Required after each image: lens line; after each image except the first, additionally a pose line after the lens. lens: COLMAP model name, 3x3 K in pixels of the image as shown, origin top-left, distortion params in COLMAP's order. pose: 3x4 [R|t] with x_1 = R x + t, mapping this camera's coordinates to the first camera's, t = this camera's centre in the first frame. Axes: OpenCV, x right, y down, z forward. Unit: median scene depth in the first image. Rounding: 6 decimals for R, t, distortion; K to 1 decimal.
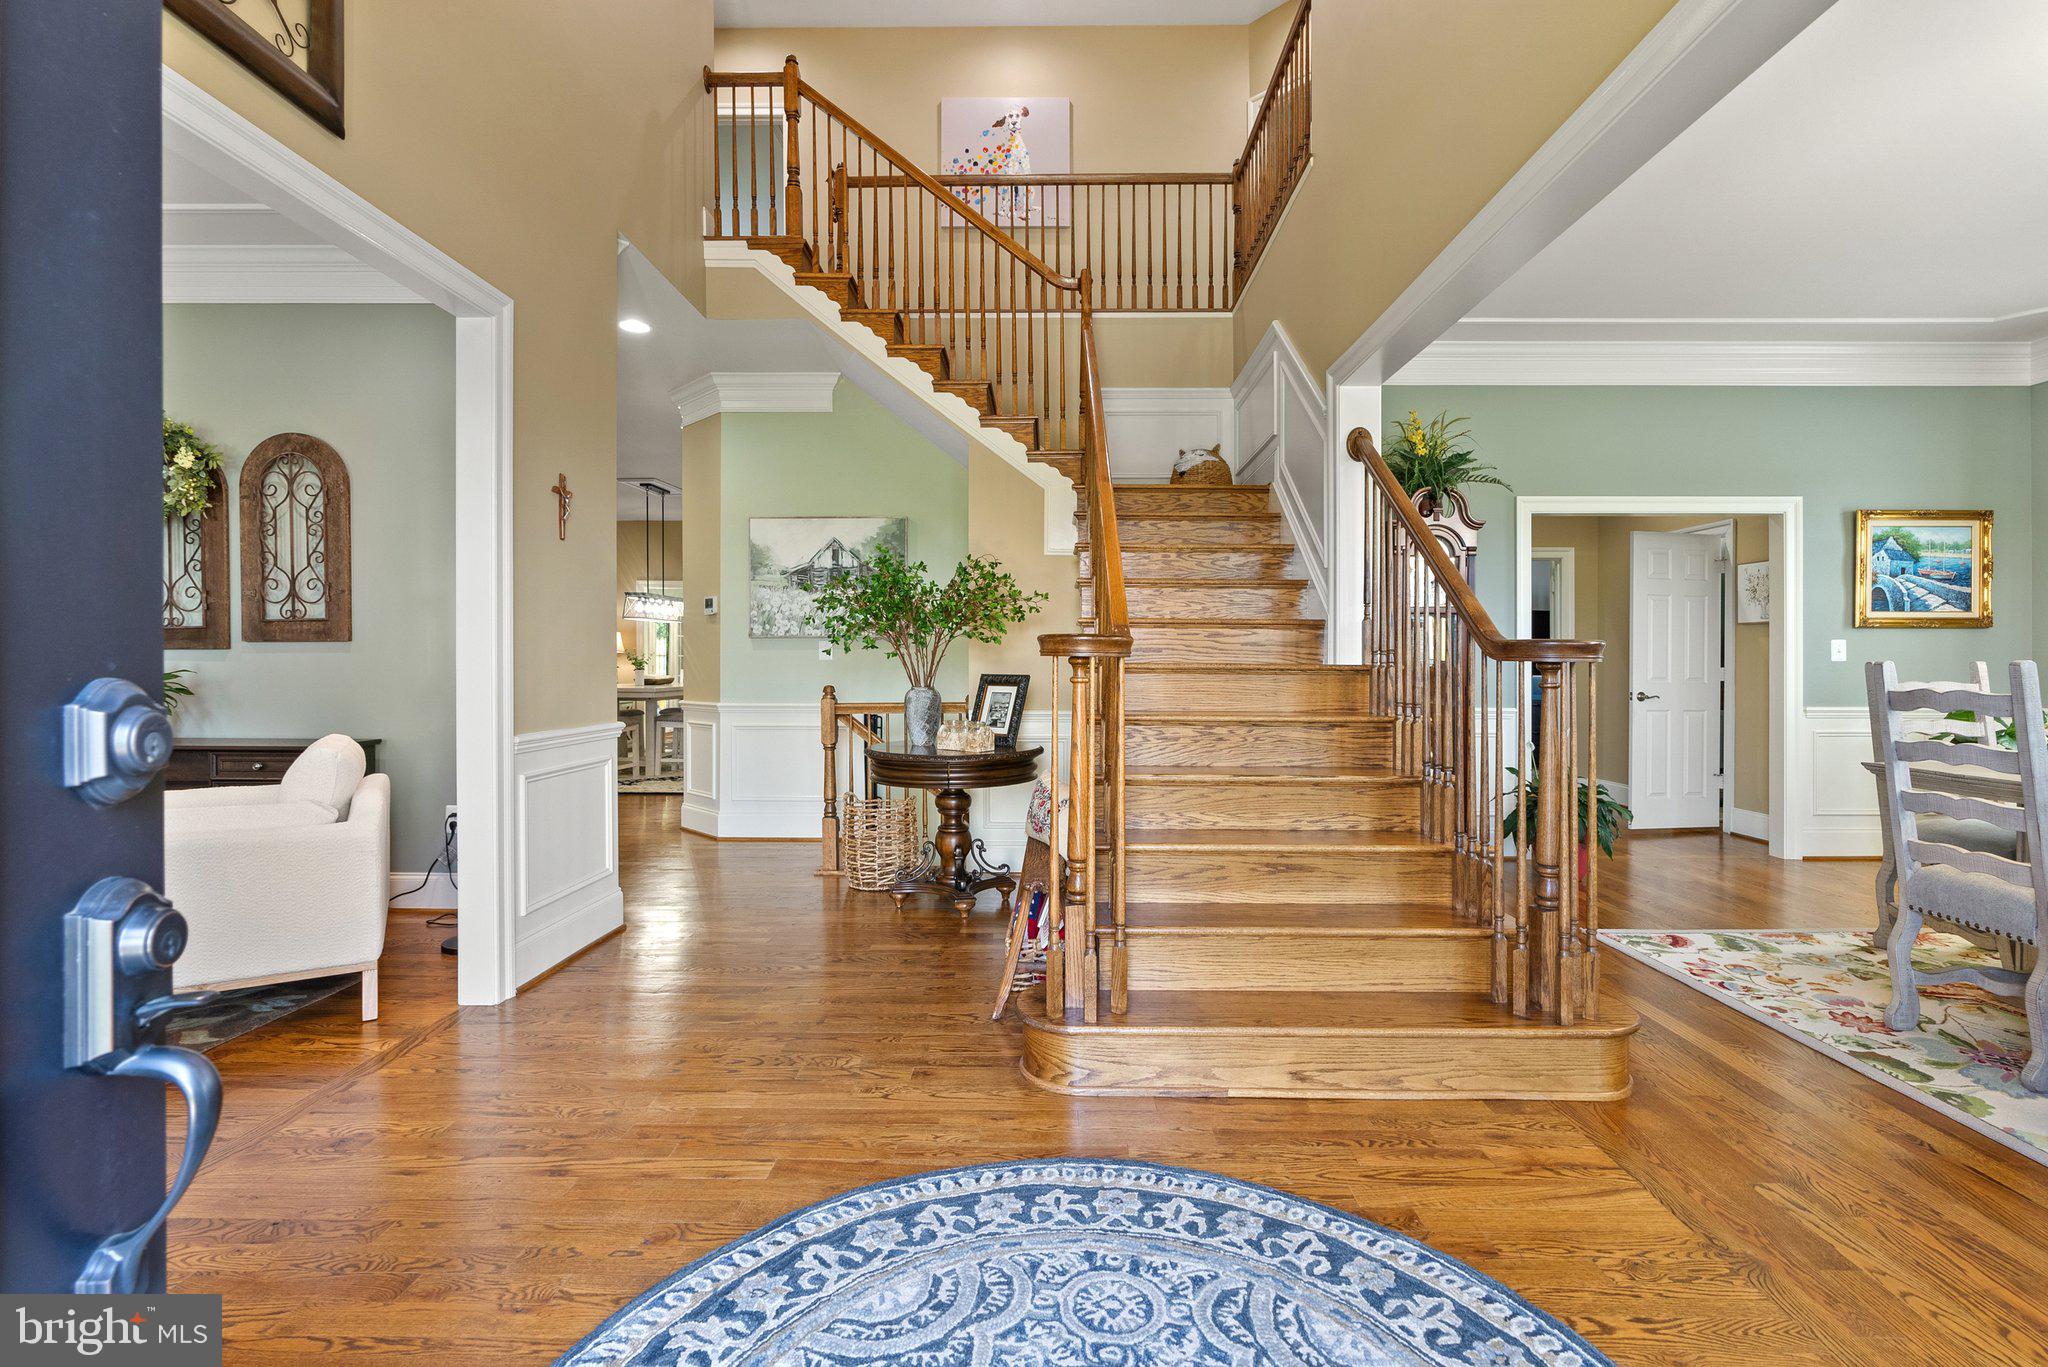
lens RADIAL K [[933.9, 0, 1001.2], [0, 933.9, 647.1], [0, 0, 1]] dist [-0.009403, 0.003540]
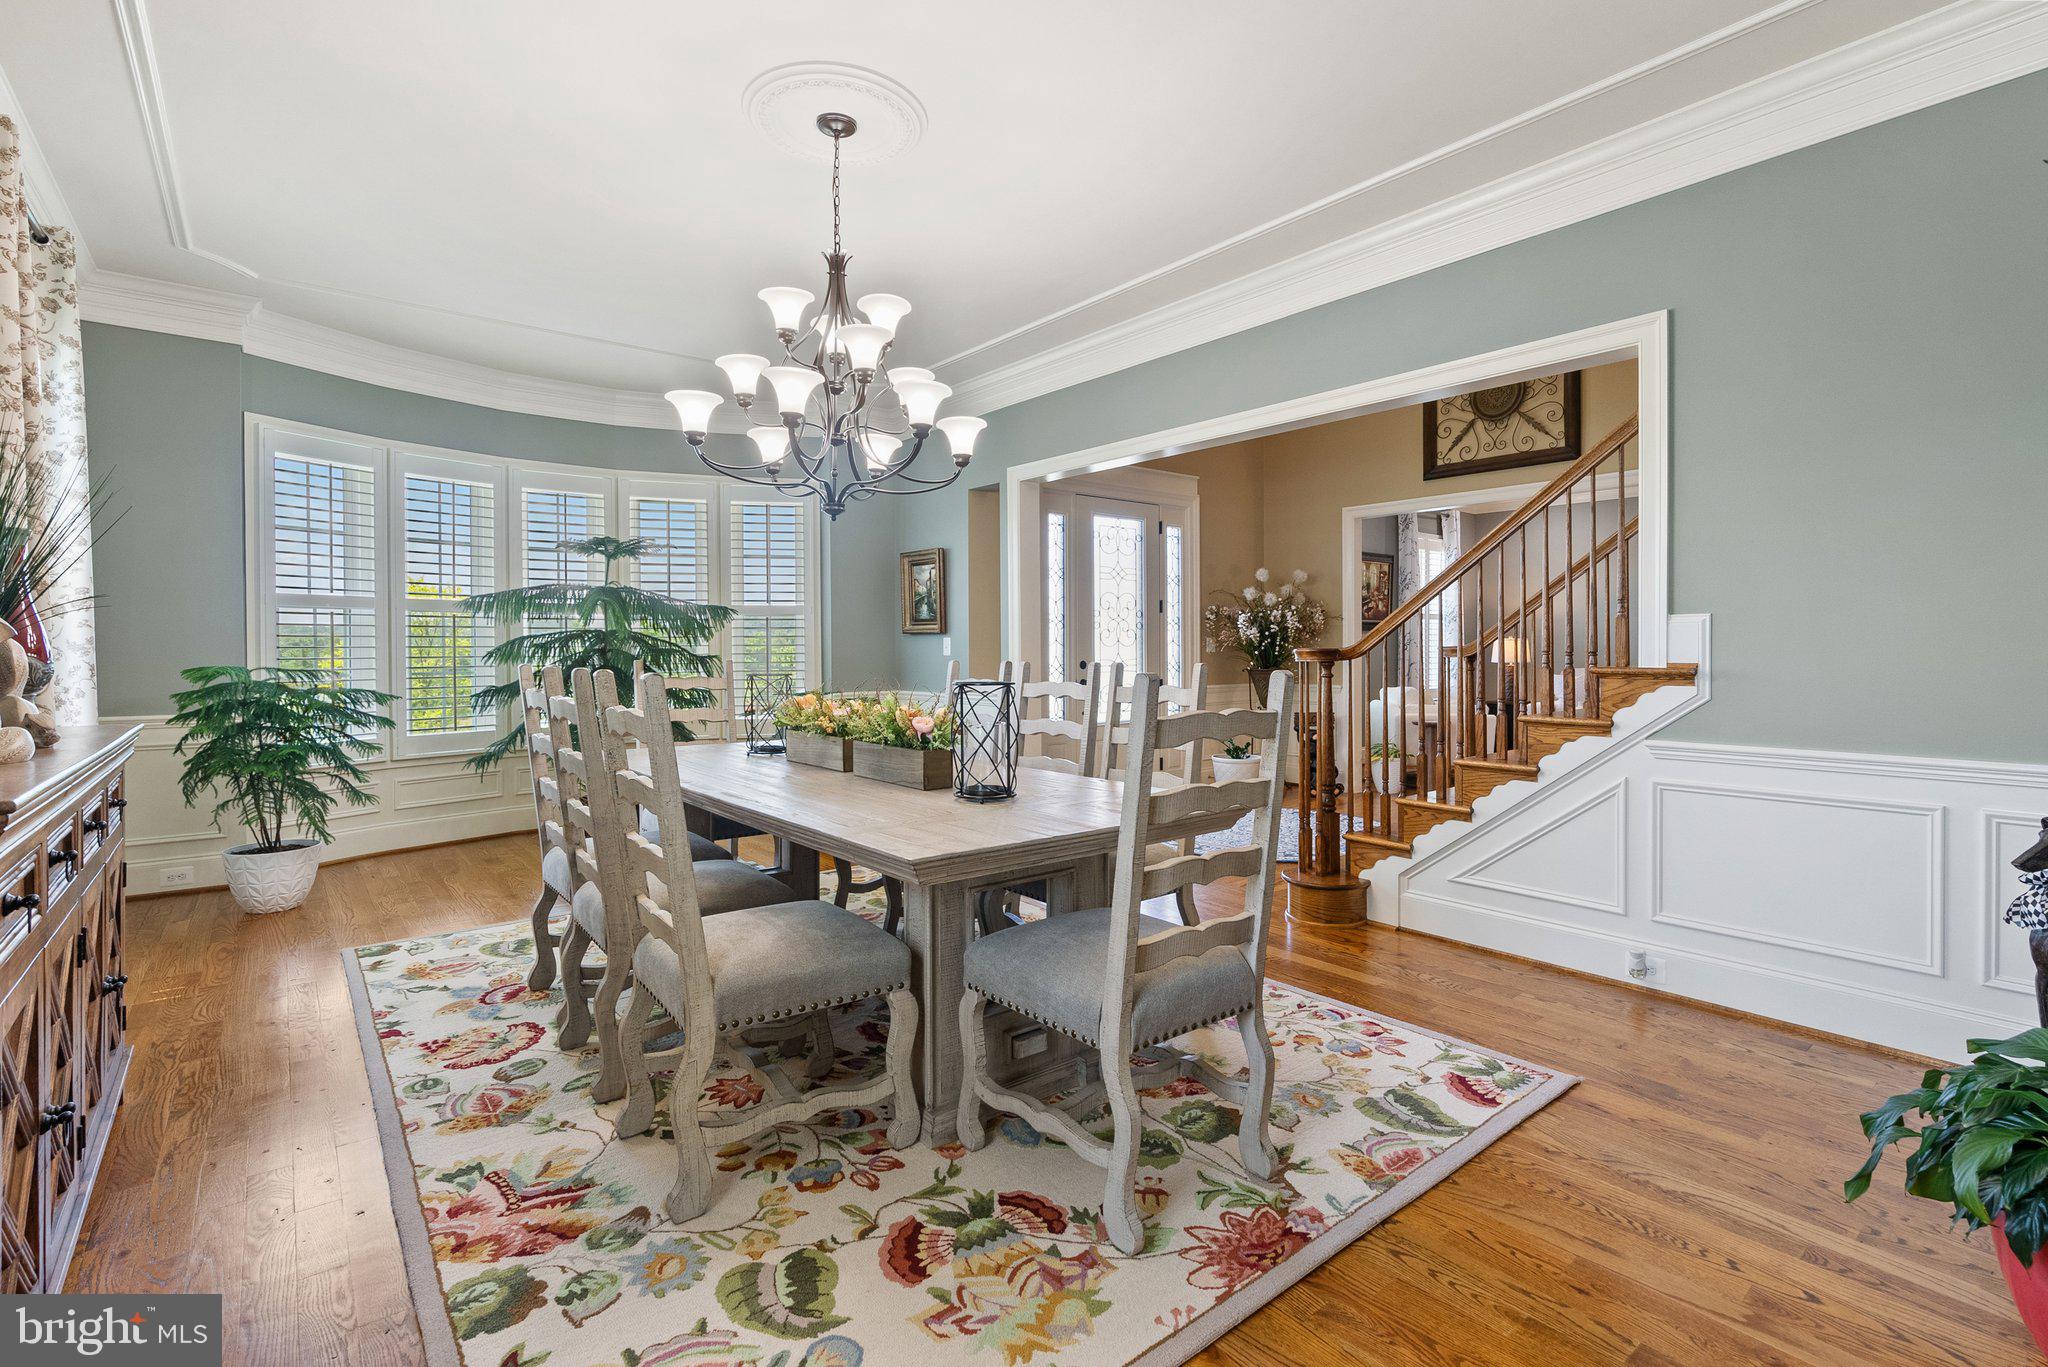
lens RADIAL K [[933.9, 0, 1046.2], [0, 933.9, 671.6], [0, 0, 1]] dist [-0.009403, 0.003540]
pose [[-0.767805, -0.006728, -0.640648, 1.794756], [-0.013463, 0.999894, 0.005634, 0.052782], [0.640542, 0.012950, -0.767814, 1.730851]]
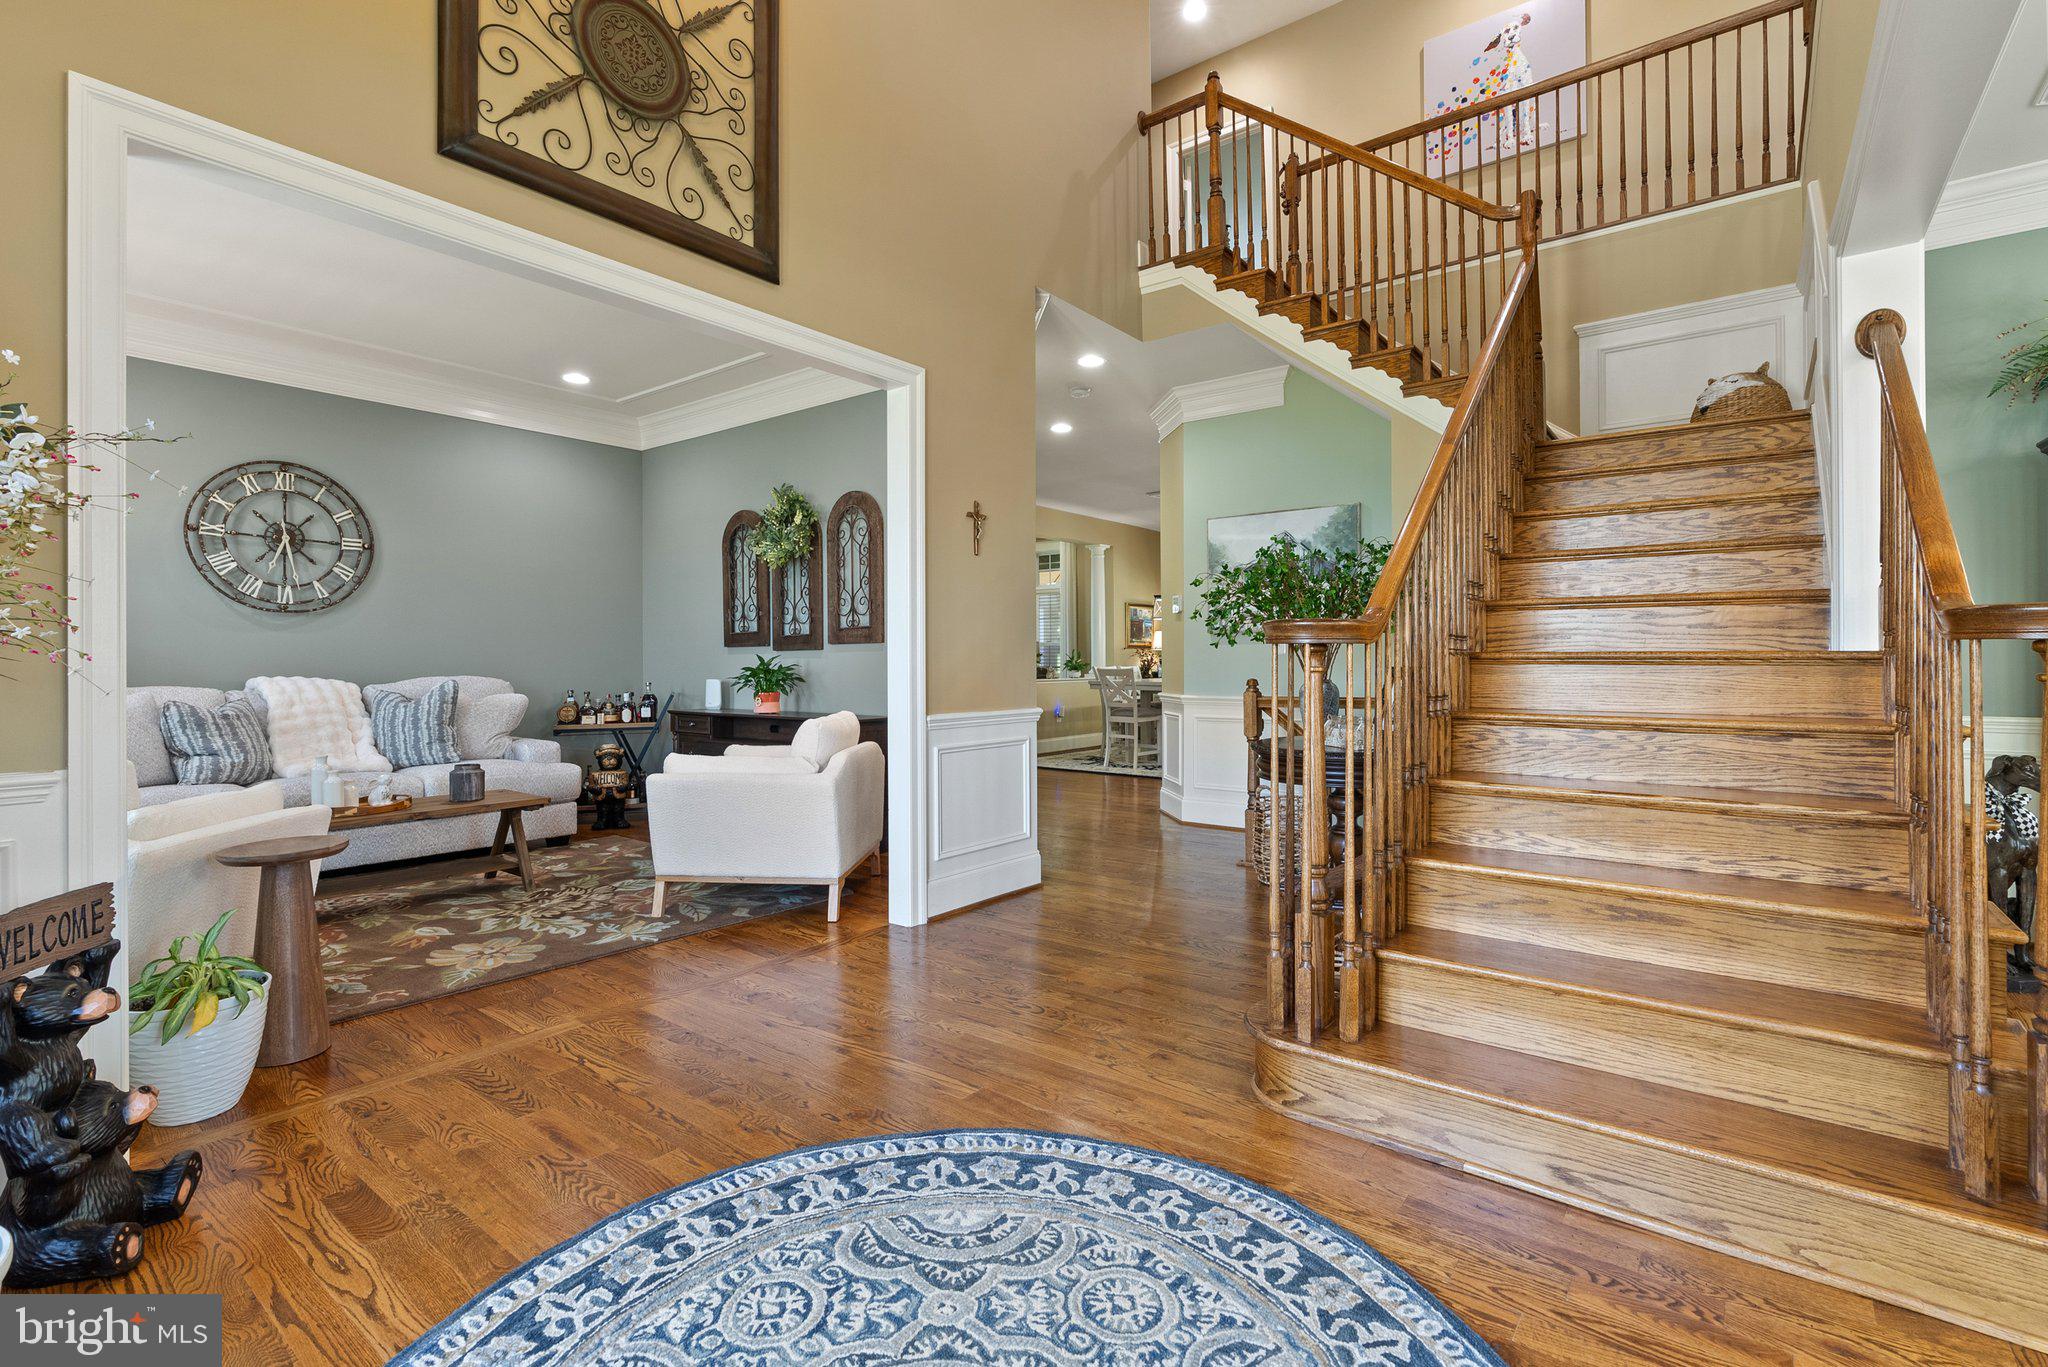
lens RADIAL K [[933.9, 0, 1056.4], [0, 933.9, 637.3], [0, 0, 1]] dist [-0.009403, 0.003540]
pose [[0.802193, -0.021033, -0.596694, 0.382158], [0.015686, 0.999777, -0.014154, 0.011312], [0.596859, 0.001995, 0.802344, 0.099081]]
